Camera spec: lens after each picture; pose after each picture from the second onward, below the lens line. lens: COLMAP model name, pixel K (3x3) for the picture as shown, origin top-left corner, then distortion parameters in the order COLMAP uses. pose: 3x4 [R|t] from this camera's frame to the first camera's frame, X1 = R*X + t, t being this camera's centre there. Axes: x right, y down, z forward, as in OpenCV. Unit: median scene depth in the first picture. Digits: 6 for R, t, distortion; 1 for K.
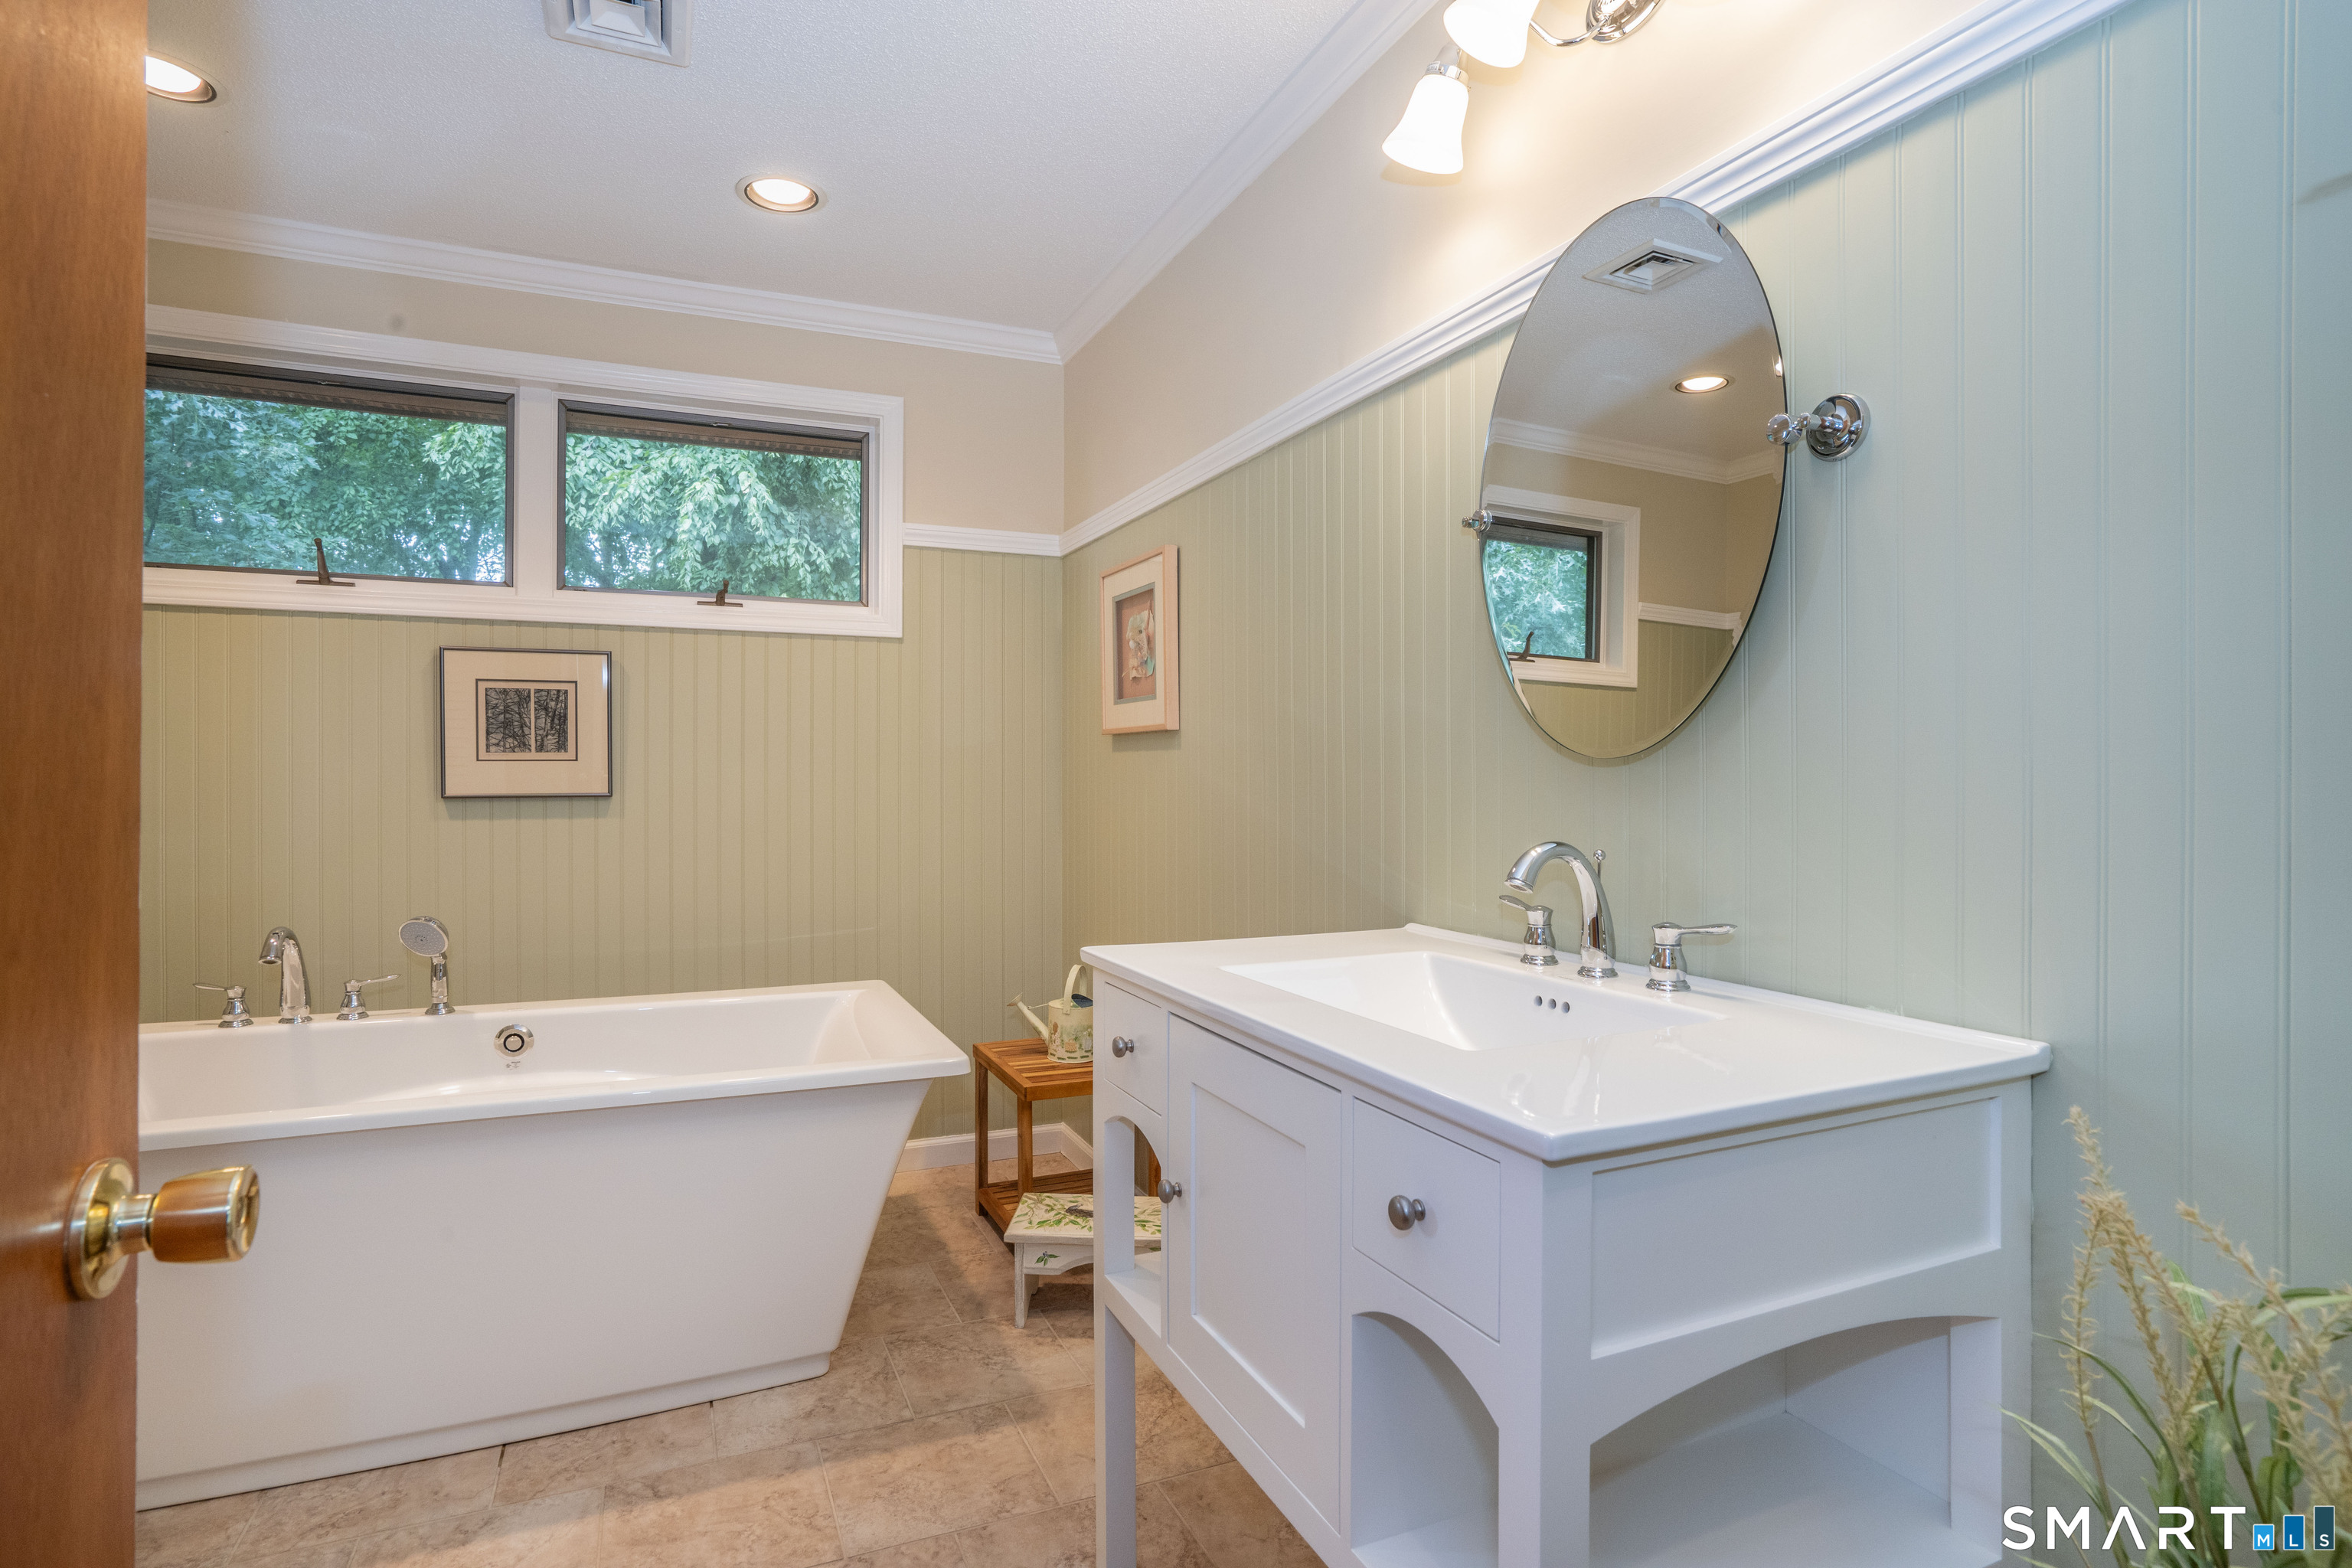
lens RADIAL K [[1159.0, 0, 1183.0], [0, 1159.0, 775.0], [0, 0, 1]] dist [0.002505, 0.000473]
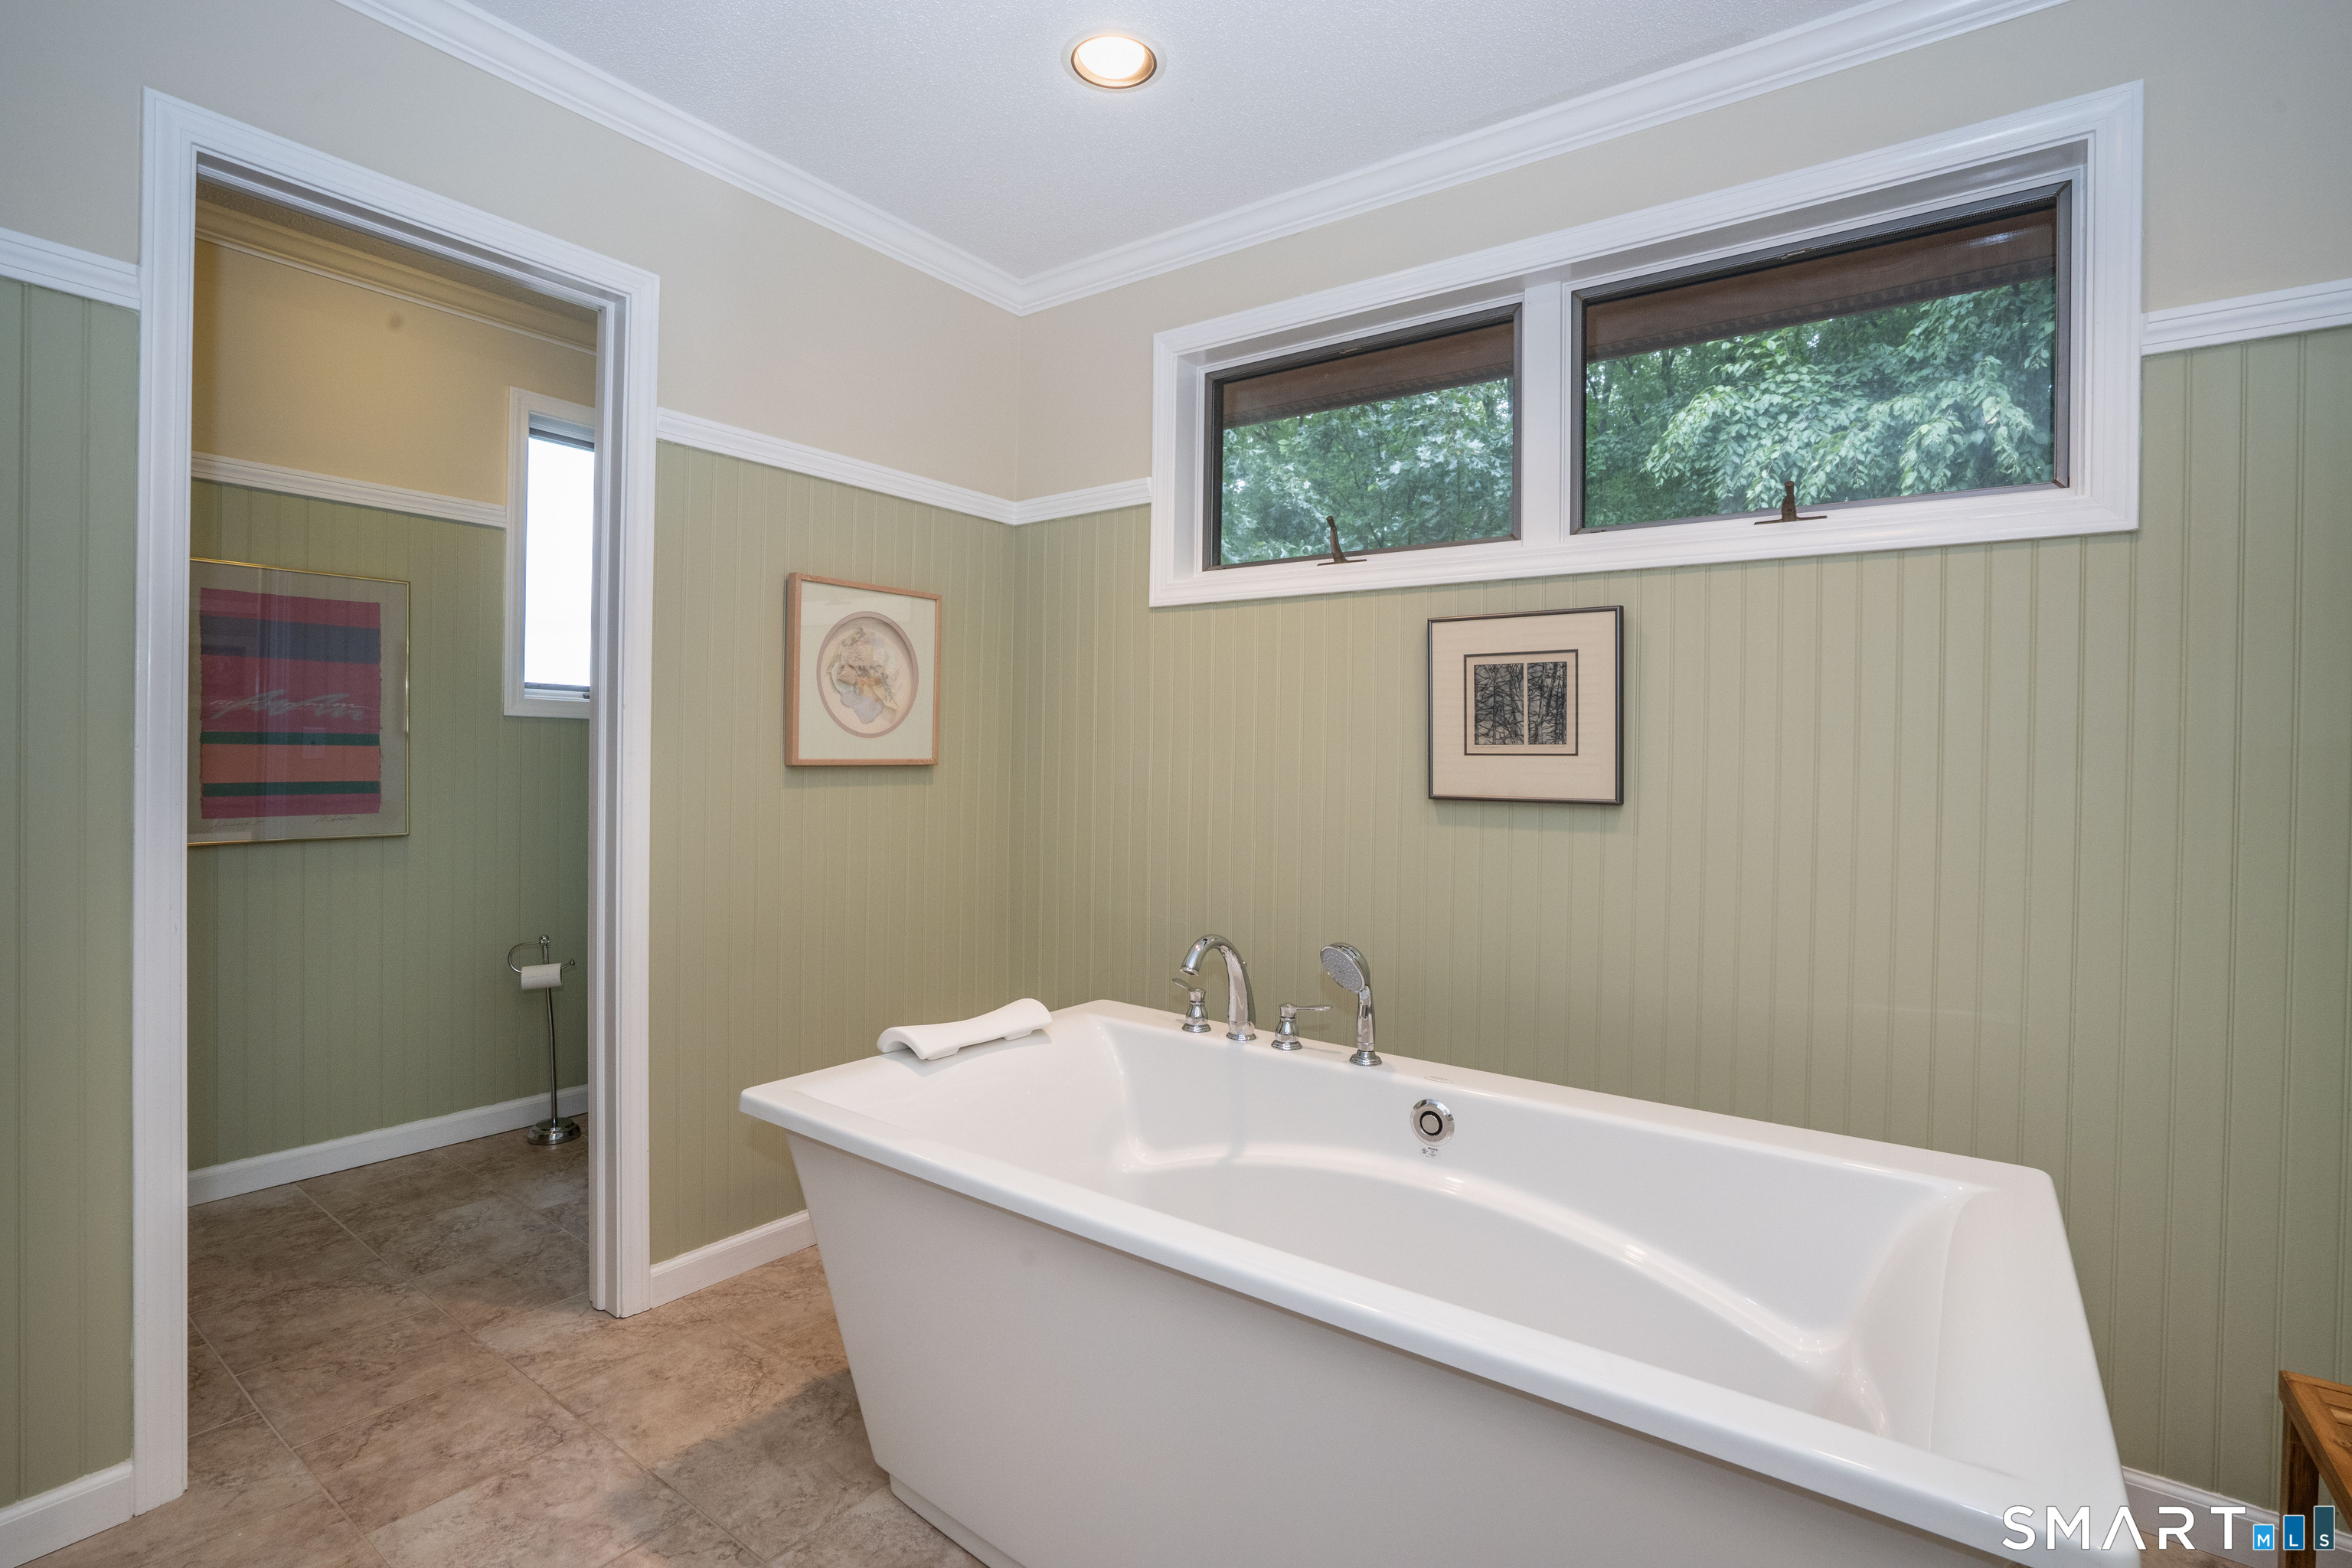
lens RADIAL K [[1109.1, 0, 1198.2], [0, 1109.1, 769.6], [0, 0, 1]] dist [-0.005131, 0.000269]
pose [[0.518594, 0.013297, -0.854917, -0.033450], [-0.020773, 0.999780, 0.002949, -0.000016], [0.854768, 0.016230, 0.518757, 0.417096]]
